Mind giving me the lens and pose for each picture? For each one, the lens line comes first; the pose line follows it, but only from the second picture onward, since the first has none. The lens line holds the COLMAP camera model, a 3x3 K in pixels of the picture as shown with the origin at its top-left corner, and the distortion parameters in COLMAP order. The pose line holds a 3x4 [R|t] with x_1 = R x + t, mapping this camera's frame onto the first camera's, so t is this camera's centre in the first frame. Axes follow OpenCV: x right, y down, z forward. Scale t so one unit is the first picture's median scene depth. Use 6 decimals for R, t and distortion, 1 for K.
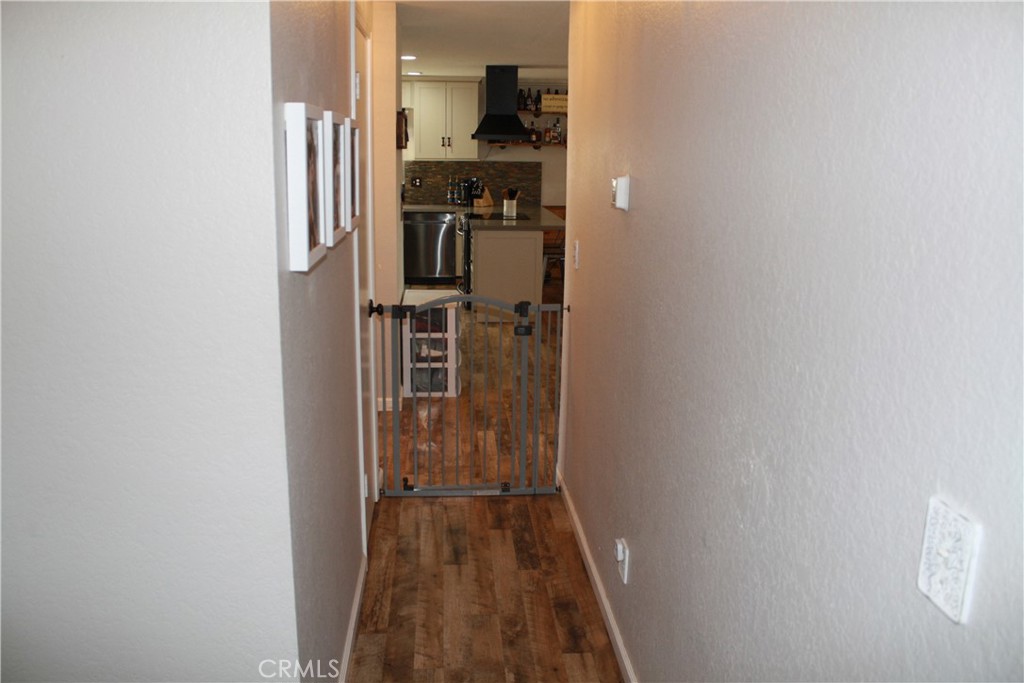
lens RADIAL K [[859.5, 0, 507.7], [0, 859.5, 345.5], [0, 0, 1]] dist [-0.078937, -0.000625]
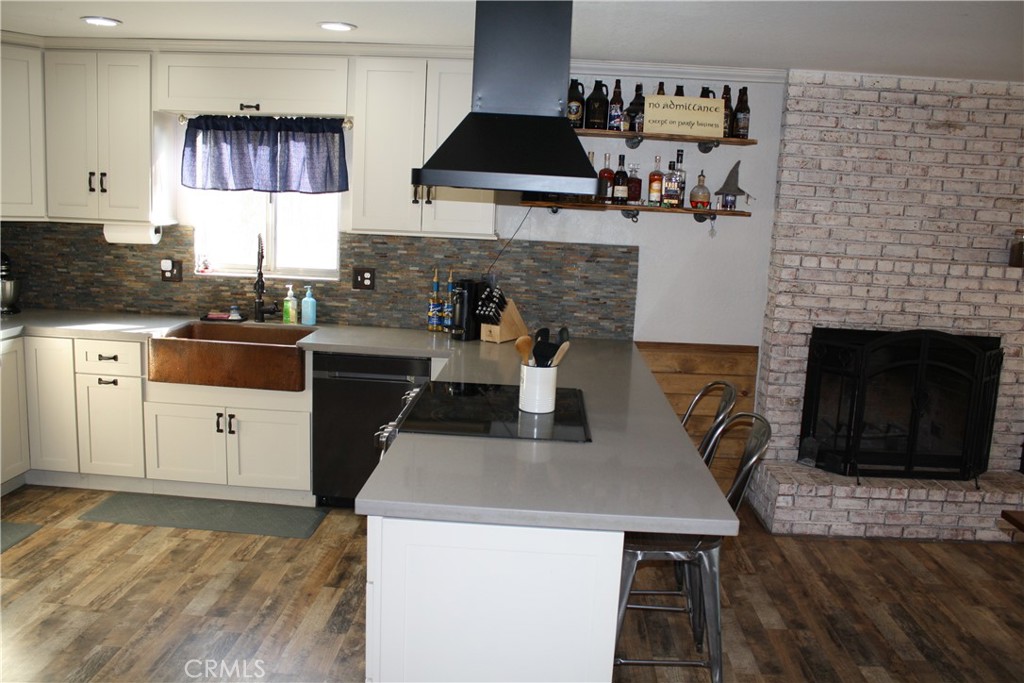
lens RADIAL K [[859.5, 0, 513.5], [0, 859.5, 334.1], [0, 0, 1]] dist [-0.078937, -0.000625]
pose [[0.992451, 0.050337, -0.111835, 0.027274], [-0.057656, 0.996334, -0.063205, -0.138216], [0.108244, 0.069175, 0.991715, 0.558969]]
